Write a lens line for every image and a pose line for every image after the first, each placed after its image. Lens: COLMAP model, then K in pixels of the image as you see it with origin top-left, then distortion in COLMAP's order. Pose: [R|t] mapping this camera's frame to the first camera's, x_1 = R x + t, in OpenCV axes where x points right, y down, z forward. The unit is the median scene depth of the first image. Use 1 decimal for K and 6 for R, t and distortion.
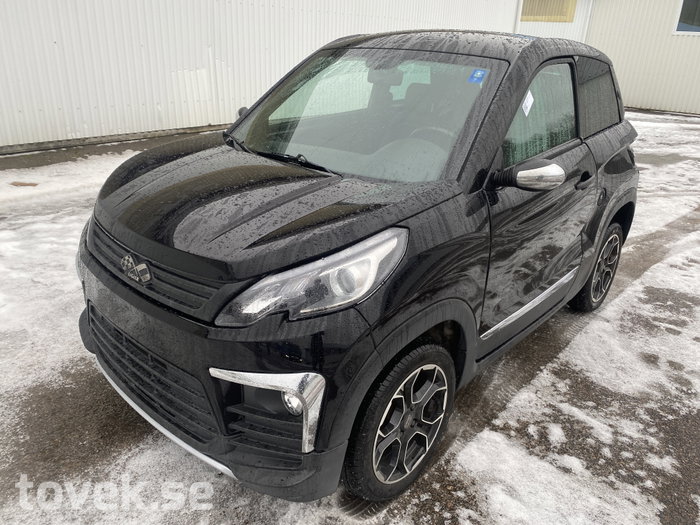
lens RADIAL K [[536.6, 0, 346.6], [0, 536.6, 250.6], [0, 0, 1]] dist [0.004573, -0.009205]
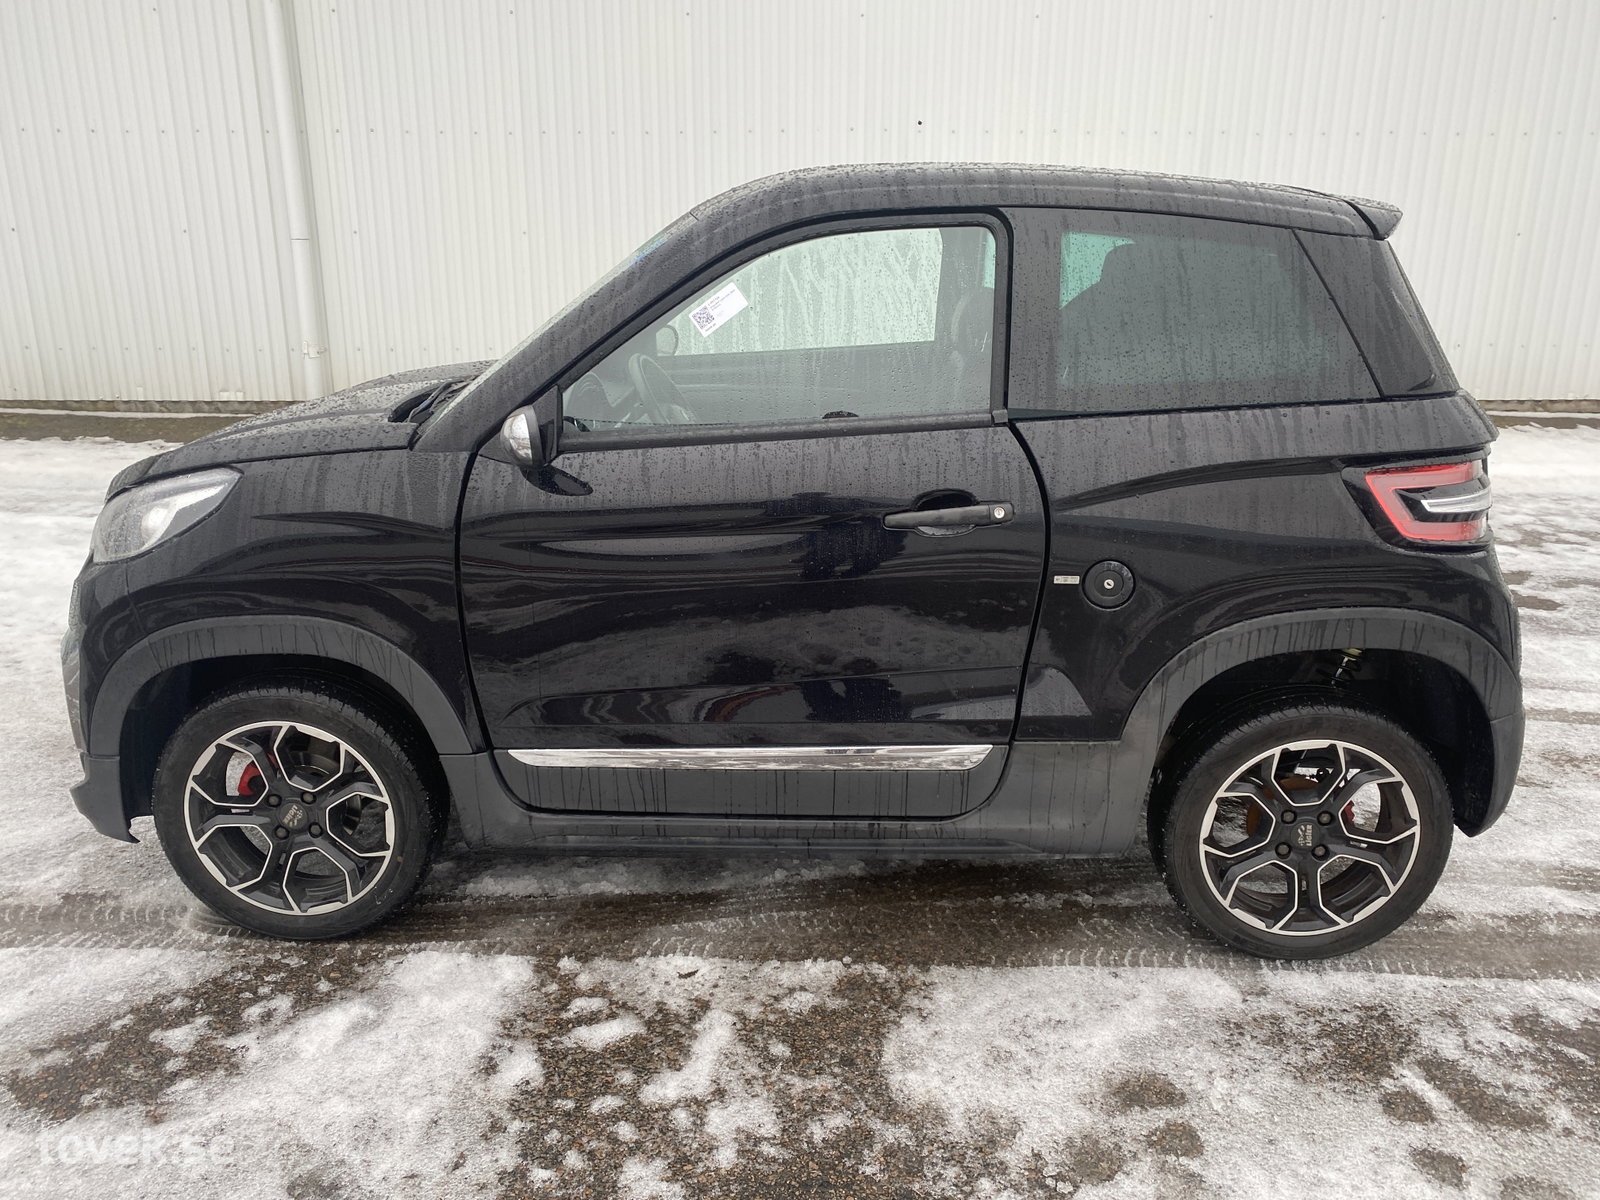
lens RADIAL K [[1226.5, 0, 792.2], [0, 1226.5, 572.8], [0, 0, 1]] dist [0.004573, -0.009205]
pose [[0.654516, 0.177500, -0.734917, 1.162257], [-0.253365, 0.967338, 0.007988, -0.074350], [0.712331, 0.180974, 0.678110, 0.349317]]
